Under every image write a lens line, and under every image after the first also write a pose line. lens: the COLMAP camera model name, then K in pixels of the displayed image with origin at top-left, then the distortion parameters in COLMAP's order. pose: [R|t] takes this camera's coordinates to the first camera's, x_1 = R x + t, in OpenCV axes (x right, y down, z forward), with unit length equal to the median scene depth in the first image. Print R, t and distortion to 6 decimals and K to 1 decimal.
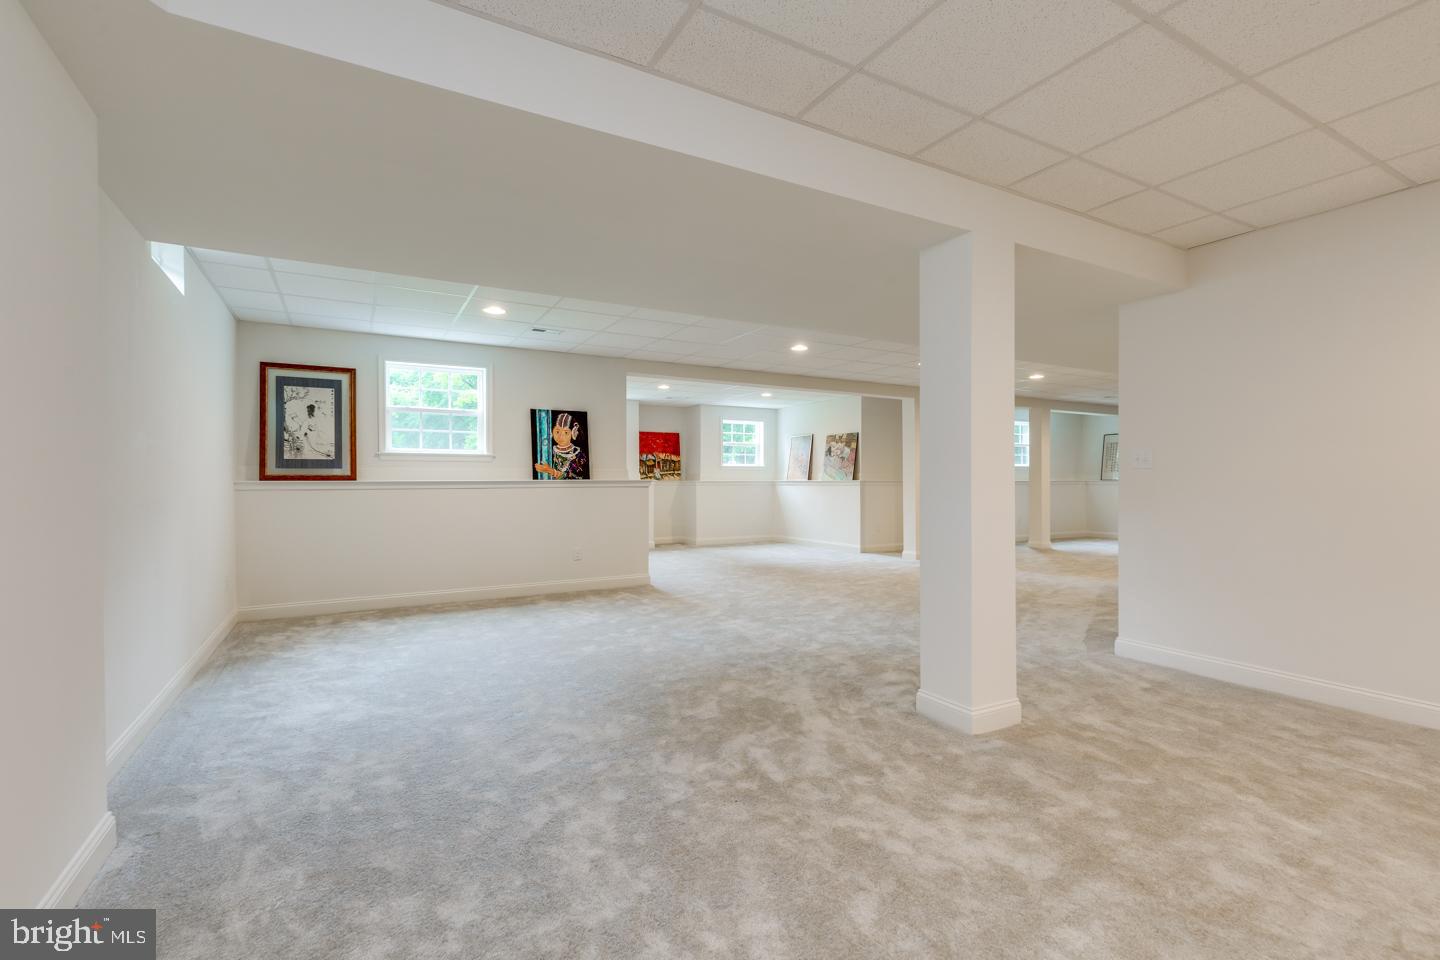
lens RADIAL K [[649.4, 0, 717.6], [0, 649.4, 470.7], [0, 0, 1]] dist [0.003089, 0.000297]
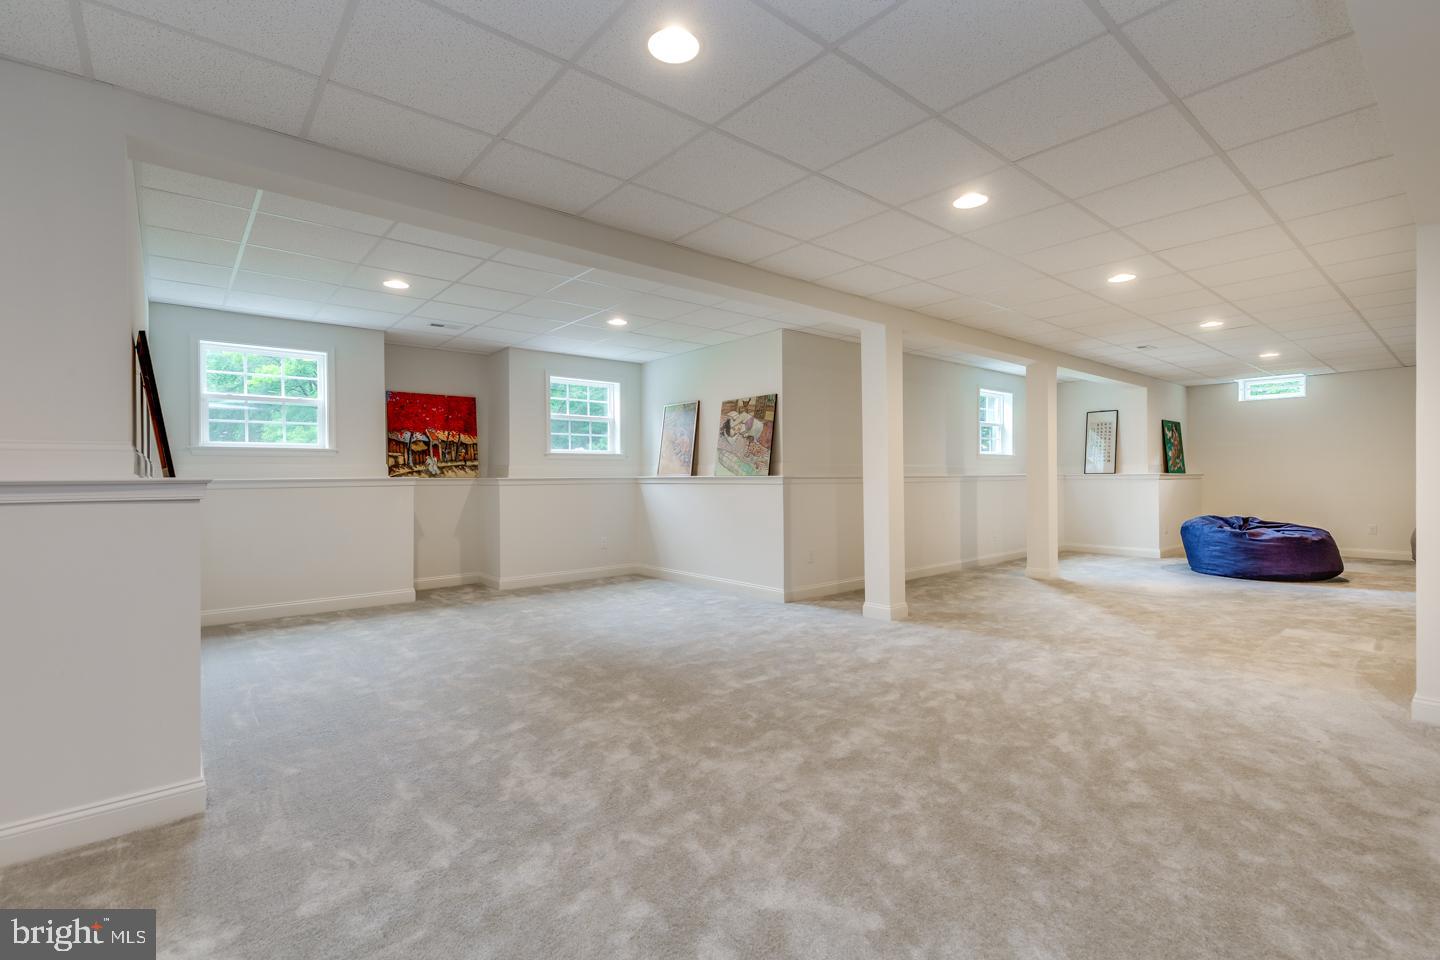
lens RADIAL K [[649.4, 0, 717.6], [0, 649.4, 470.7], [0, 0, 1]] dist [0.003089, 0.000297]
pose [[0.982063, -0.003431, 0.188521, 0.047767], [0.002282, 0.999977, 0.006310, 0.005939], [-0.188539, -0.005767, 0.982049, 0.391547]]
